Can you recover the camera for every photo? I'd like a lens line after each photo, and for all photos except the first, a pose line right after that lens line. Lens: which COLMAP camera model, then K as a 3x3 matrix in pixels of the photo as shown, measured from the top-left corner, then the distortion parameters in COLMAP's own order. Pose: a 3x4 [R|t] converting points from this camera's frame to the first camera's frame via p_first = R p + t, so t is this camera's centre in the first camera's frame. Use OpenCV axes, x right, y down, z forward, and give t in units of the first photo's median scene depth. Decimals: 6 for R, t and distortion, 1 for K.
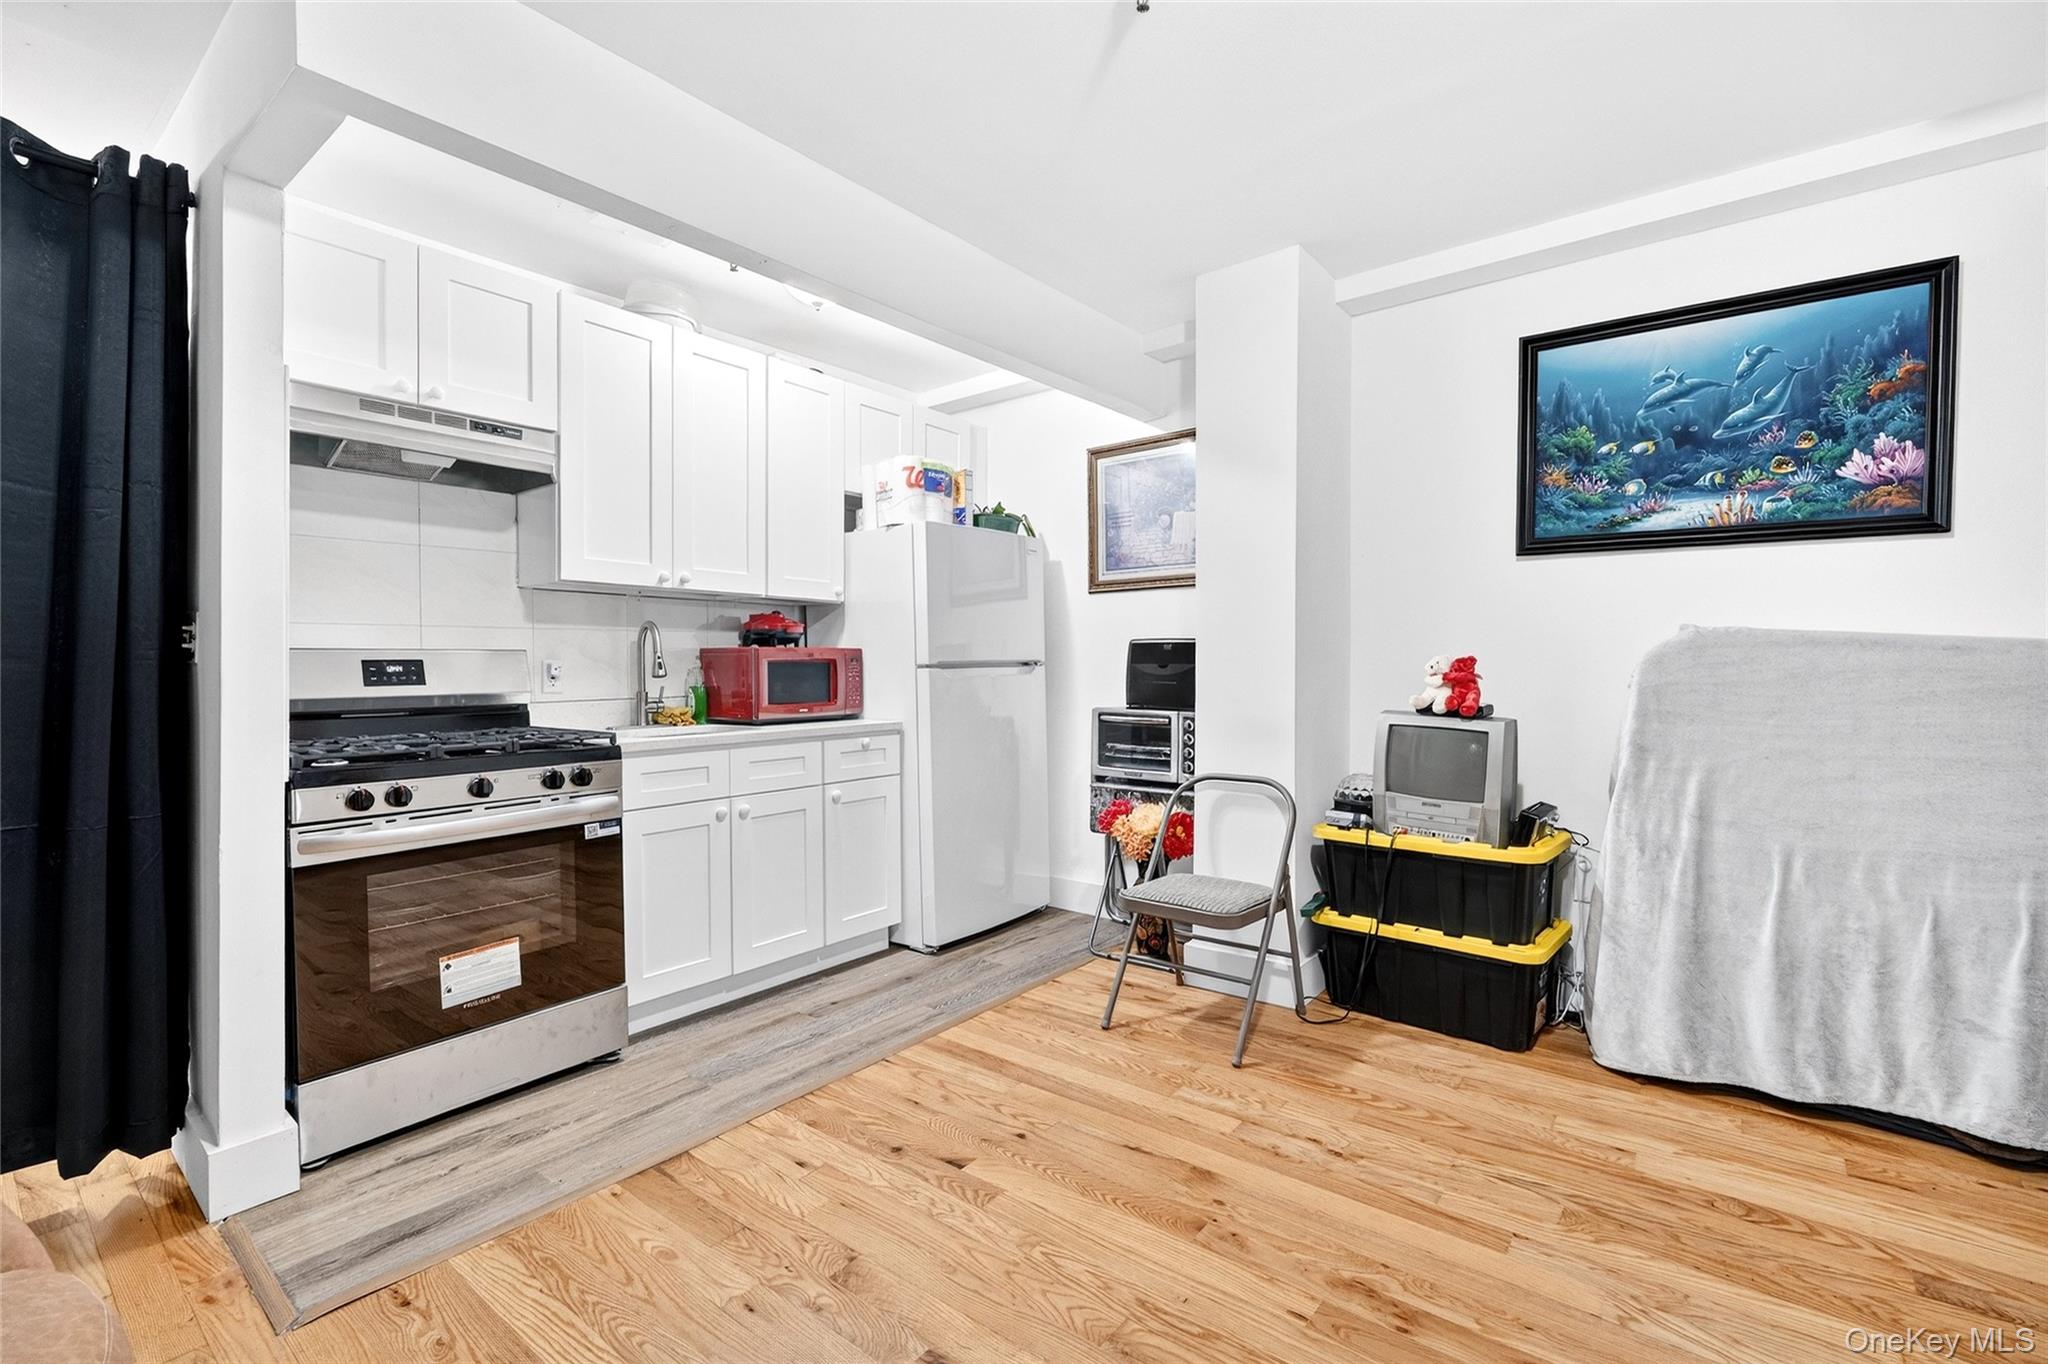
lens RADIAL K [[924.8, 0, 1024.0], [0, 924.8, 682.0], [0, 0, 1]] dist [-0.001291, 0.000108]
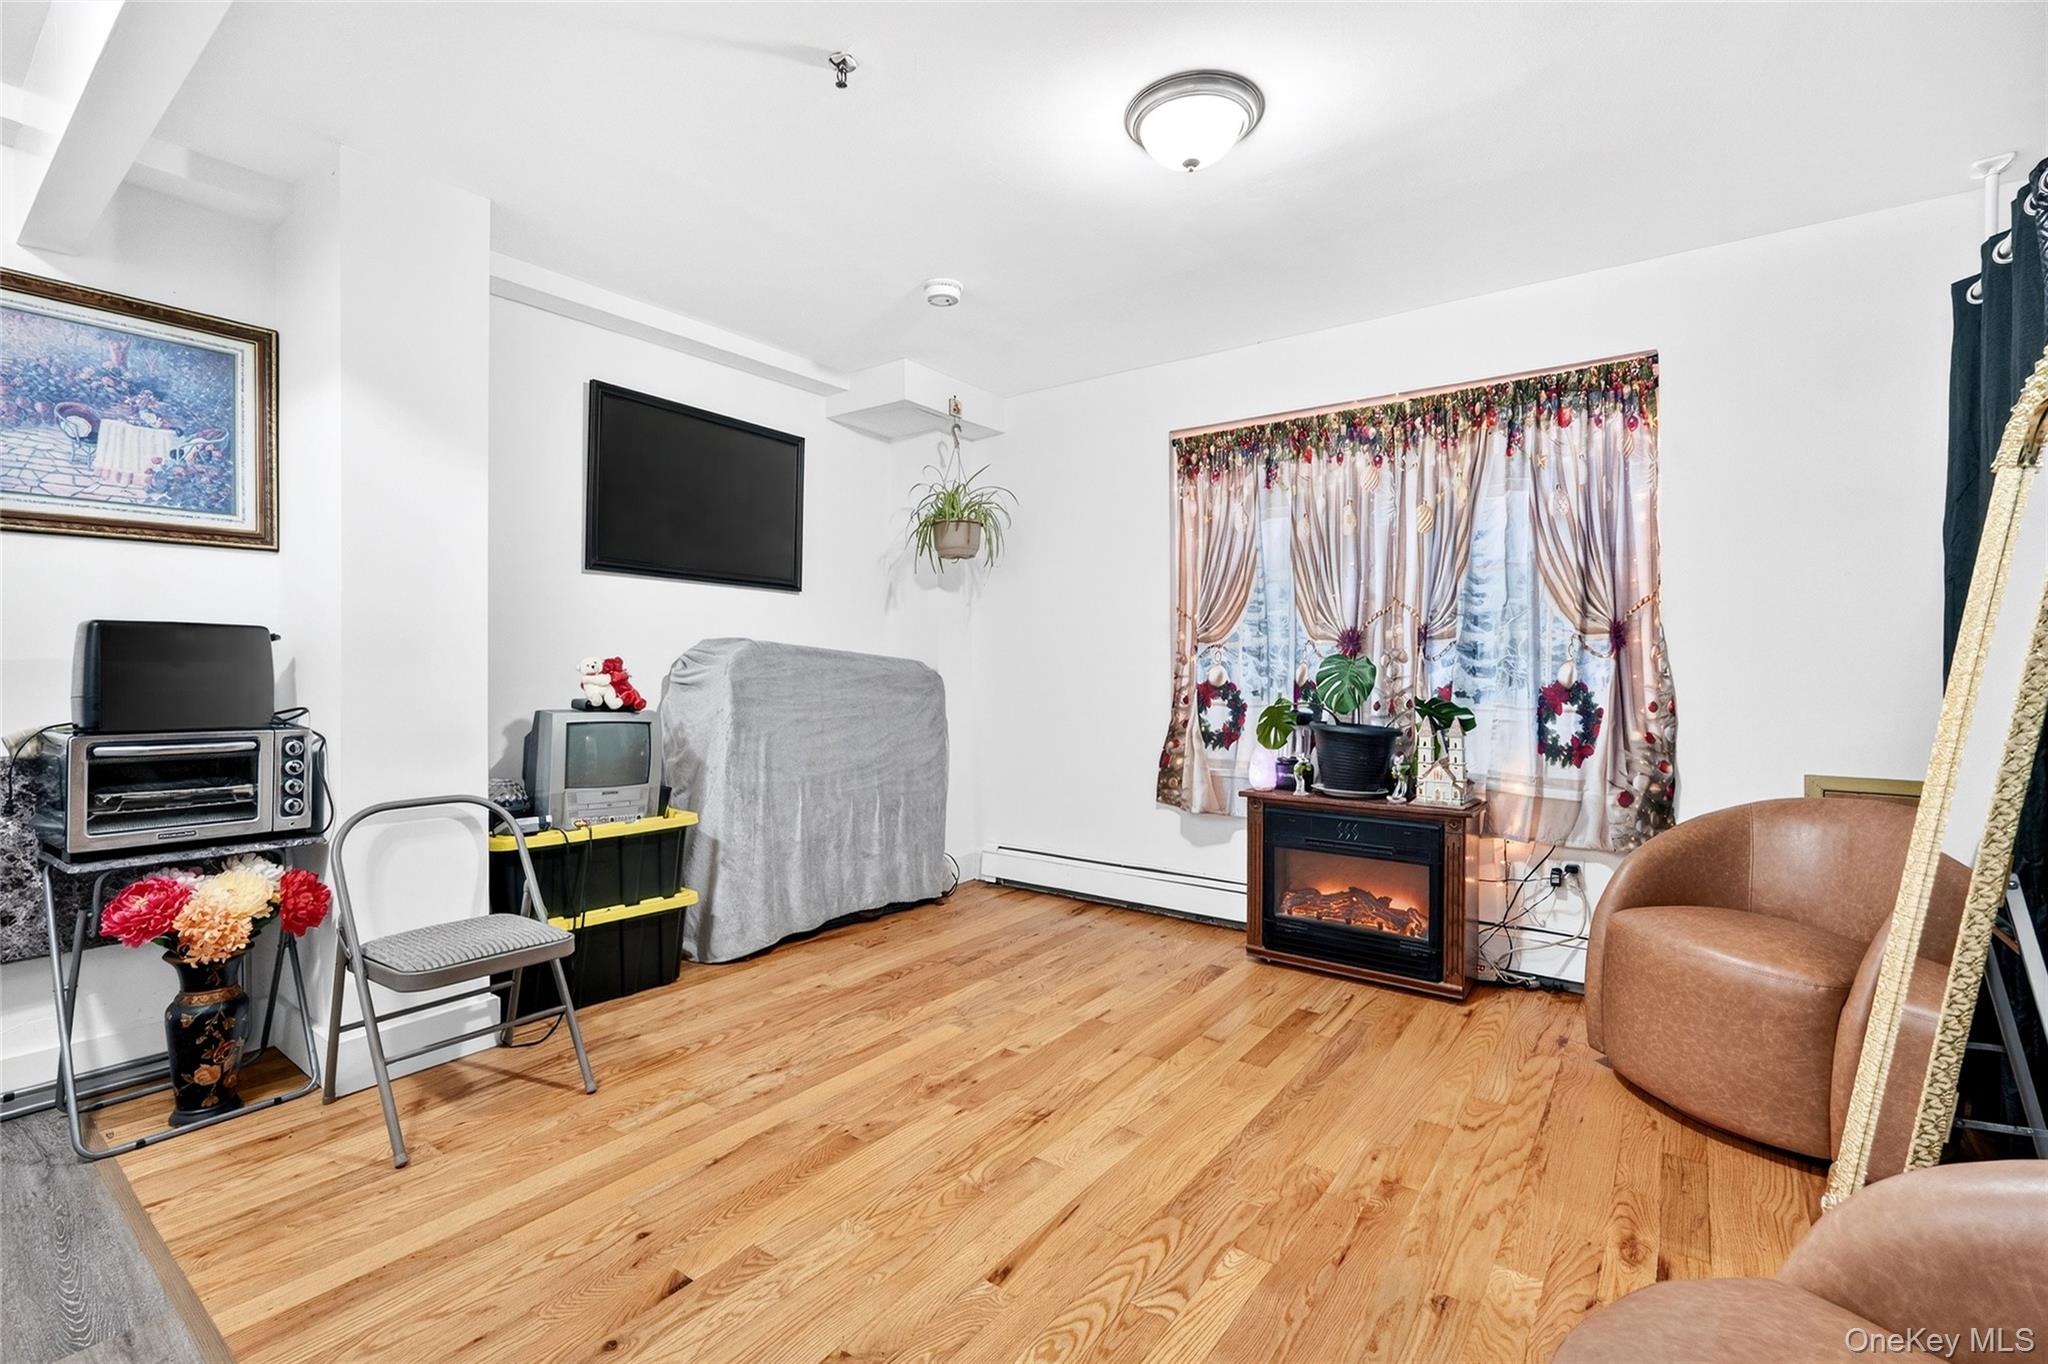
lens RADIAL K [[924.8, 0, 1024.0], [0, 924.8, 682.0], [0, 0, 1]] dist [-0.001291, 0.000108]
pose [[-0.047105, -0.011686, 0.998822, -0.751705], [0.018734, 0.999745, 0.012580, -0.003311], [-0.998714, 0.019304, -0.046874, 0.624782]]
